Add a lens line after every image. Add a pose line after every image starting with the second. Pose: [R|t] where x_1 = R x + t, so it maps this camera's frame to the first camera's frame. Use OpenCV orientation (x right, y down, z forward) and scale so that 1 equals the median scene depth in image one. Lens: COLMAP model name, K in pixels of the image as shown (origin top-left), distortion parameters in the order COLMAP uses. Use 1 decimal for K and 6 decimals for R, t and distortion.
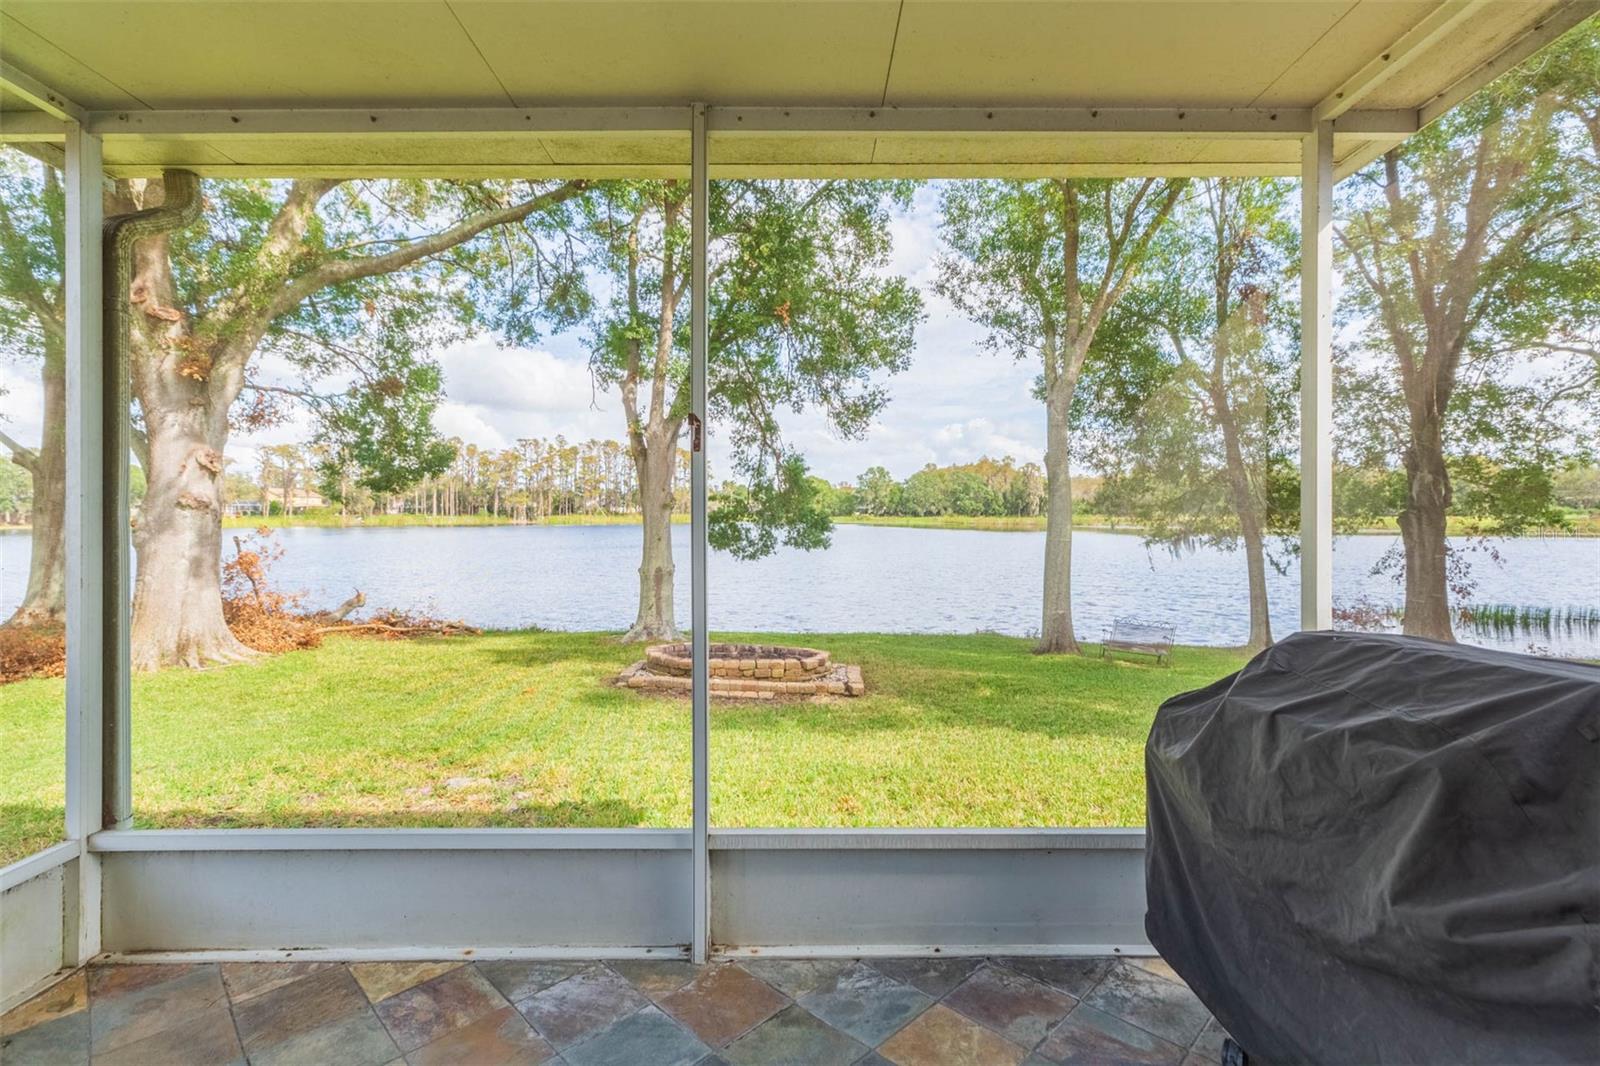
lens RADIAL K [[739.9, 0, 784.6], [0, 739.9, 513.6], [0, 0, 1]] dist [0.003740, 0.000093]
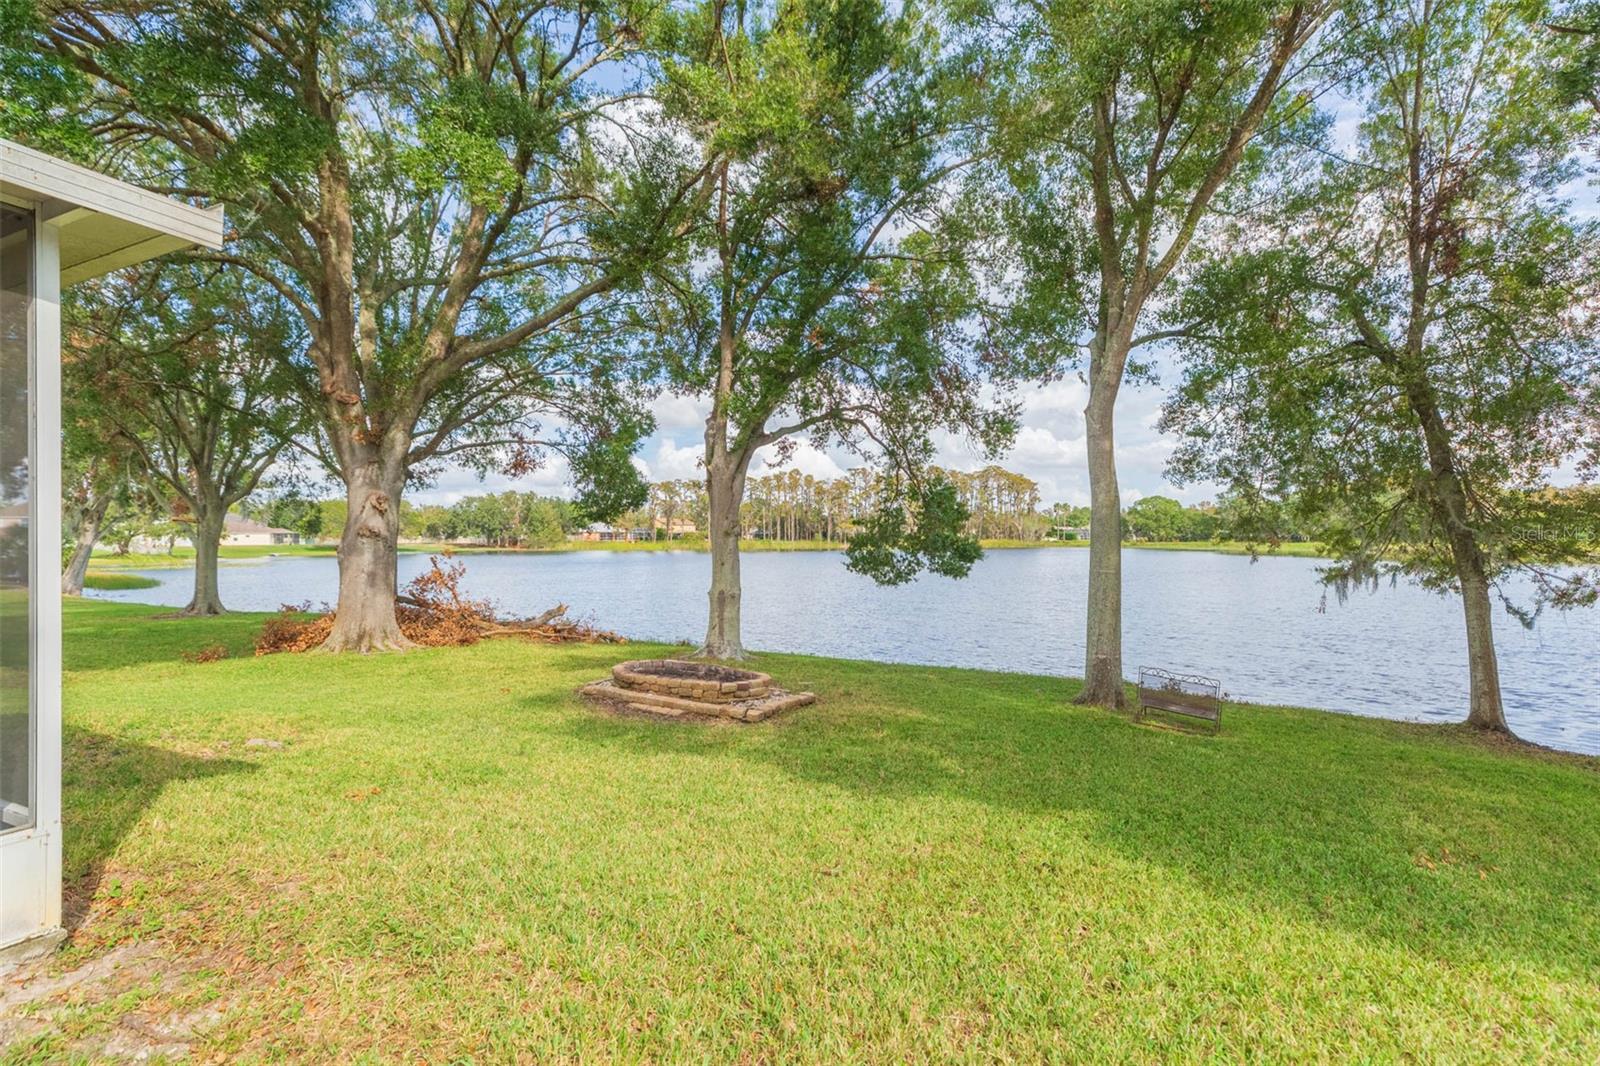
lens RADIAL K [[739.9, 0, 790.1], [0, 739.9, 533.2], [0, 0, 1]] dist [0.003740, 0.000093]
pose [[0.899661, -0.004189, -0.436570, 0.256925], [0.001171, 0.999974, -0.007182, -0.001757], [0.436589, 0.005950, 0.899642, 0.050589]]
